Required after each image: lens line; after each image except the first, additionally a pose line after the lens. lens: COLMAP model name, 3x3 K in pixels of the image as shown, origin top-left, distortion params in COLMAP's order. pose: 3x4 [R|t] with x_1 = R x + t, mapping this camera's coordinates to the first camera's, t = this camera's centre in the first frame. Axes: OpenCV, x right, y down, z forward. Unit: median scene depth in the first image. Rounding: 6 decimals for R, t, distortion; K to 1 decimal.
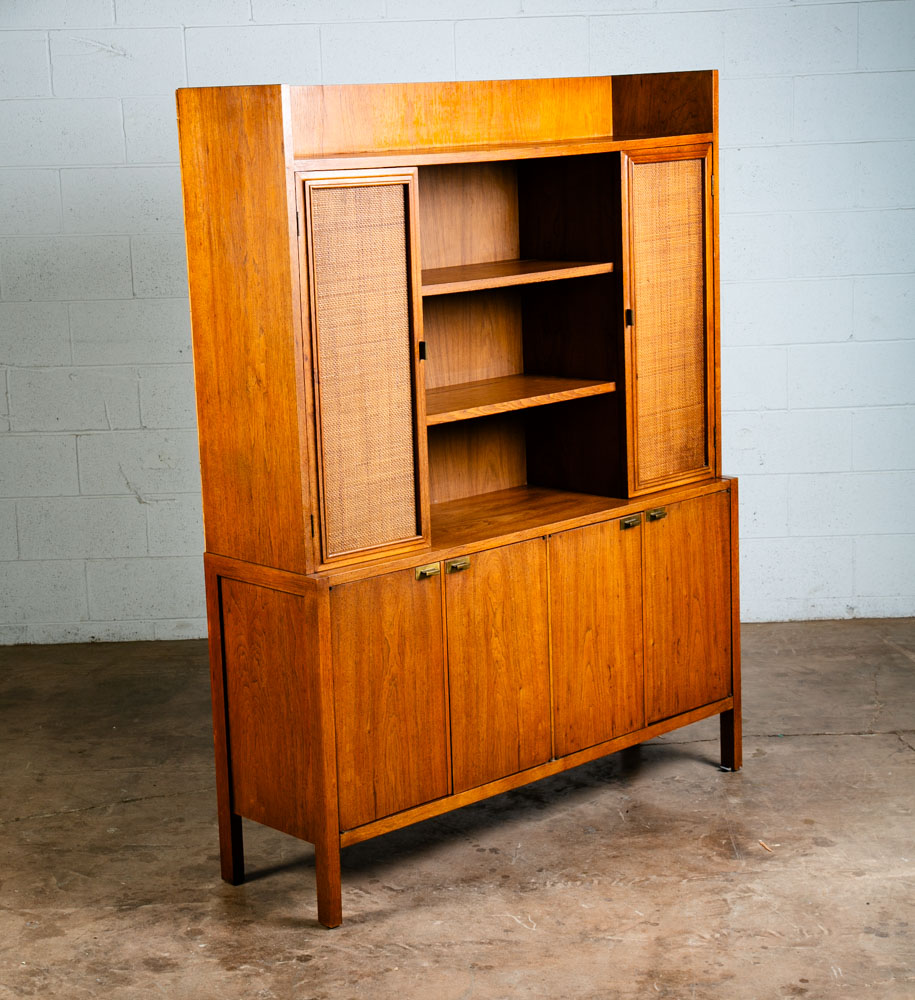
lens RADIAL K [[2062.4, 0, 475.2], [0, 2062.4, 525.7], [0, 0, 1]] dist [0.153057, 0.000000]
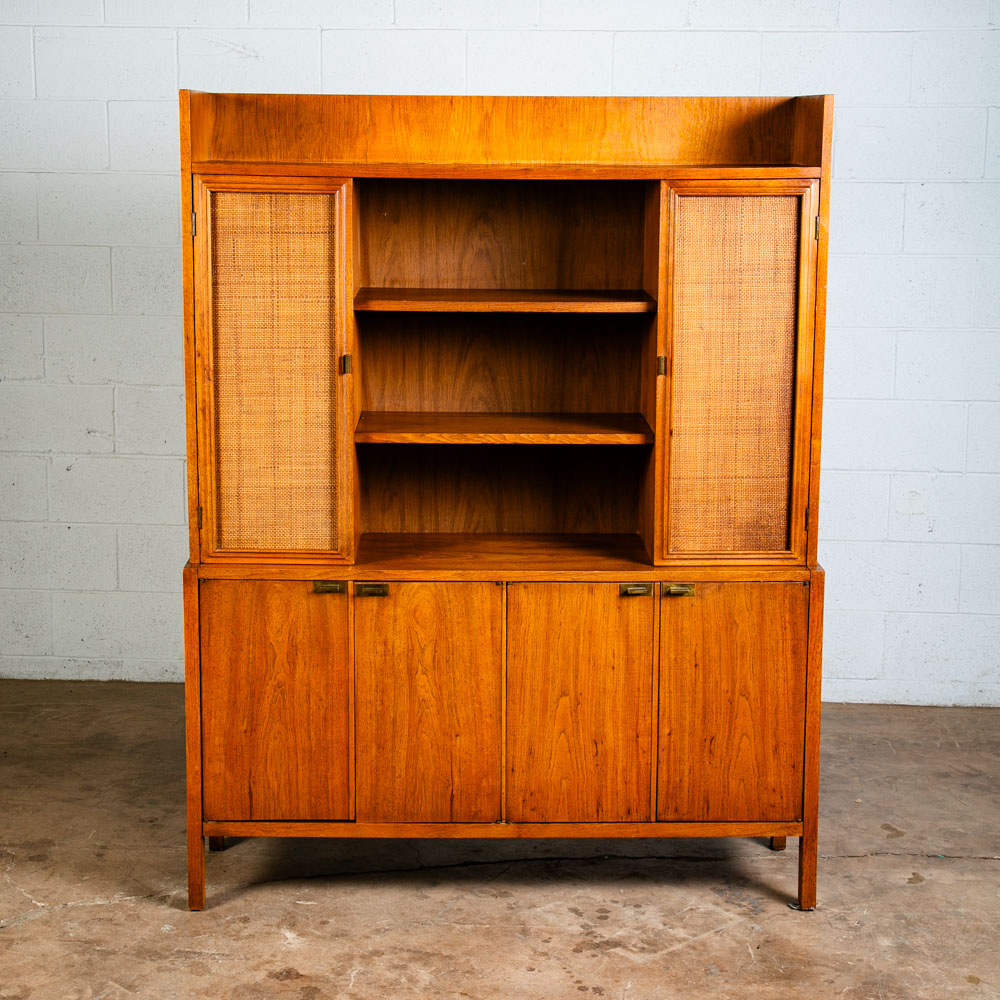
lens RADIAL K [[1969.9, 0, 500.0], [0, 1969.9, 492.5], [0, 0, 1]] dist [0.112849, 0.000000]
pose [[0.734606, 0.168915, -0.657132, 0.620500], [-0.175023, 0.982913, 0.056998, -0.086713], [0.655531, 0.073142, 0.751618, 0.331704]]
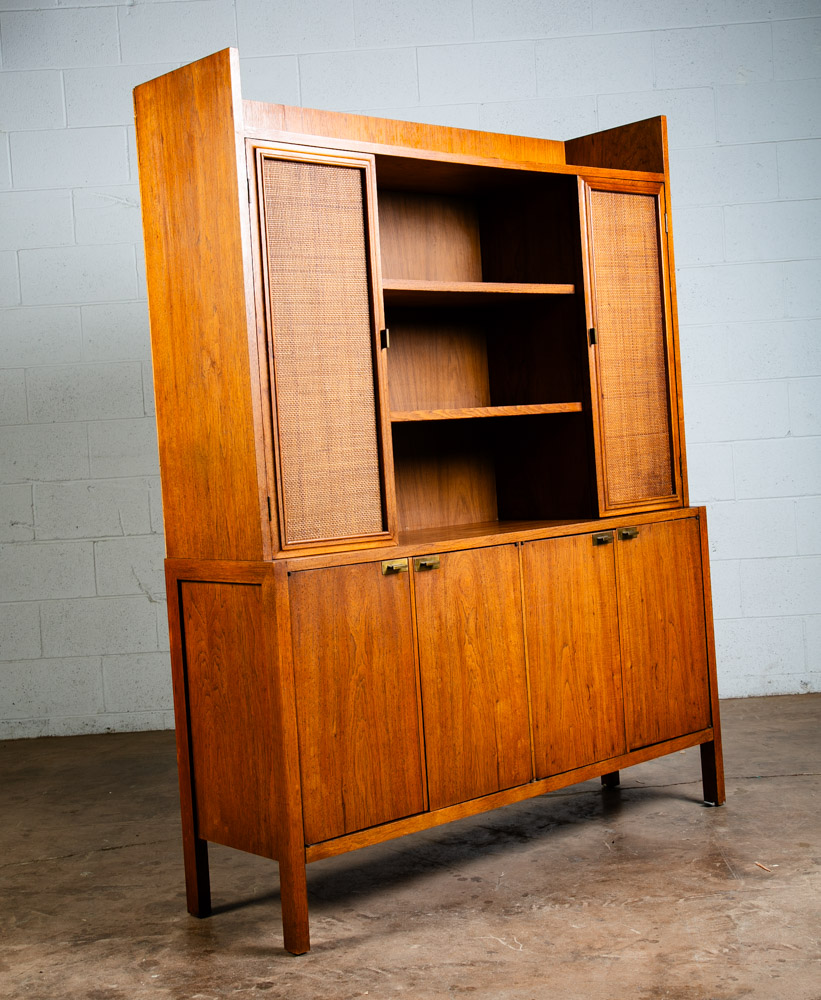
lens RADIAL K [[1485.7, 0, 423.9], [0, 1485.7, 492.7], [0, 0, 1]] dist [0.064784, 0.000000]
pose [[0.999169, -0.030806, -0.026673, 0.009360], [0.025762, 0.984715, -0.172259, 0.103219], [0.031572, 0.171429, 0.984690, 0.304735]]
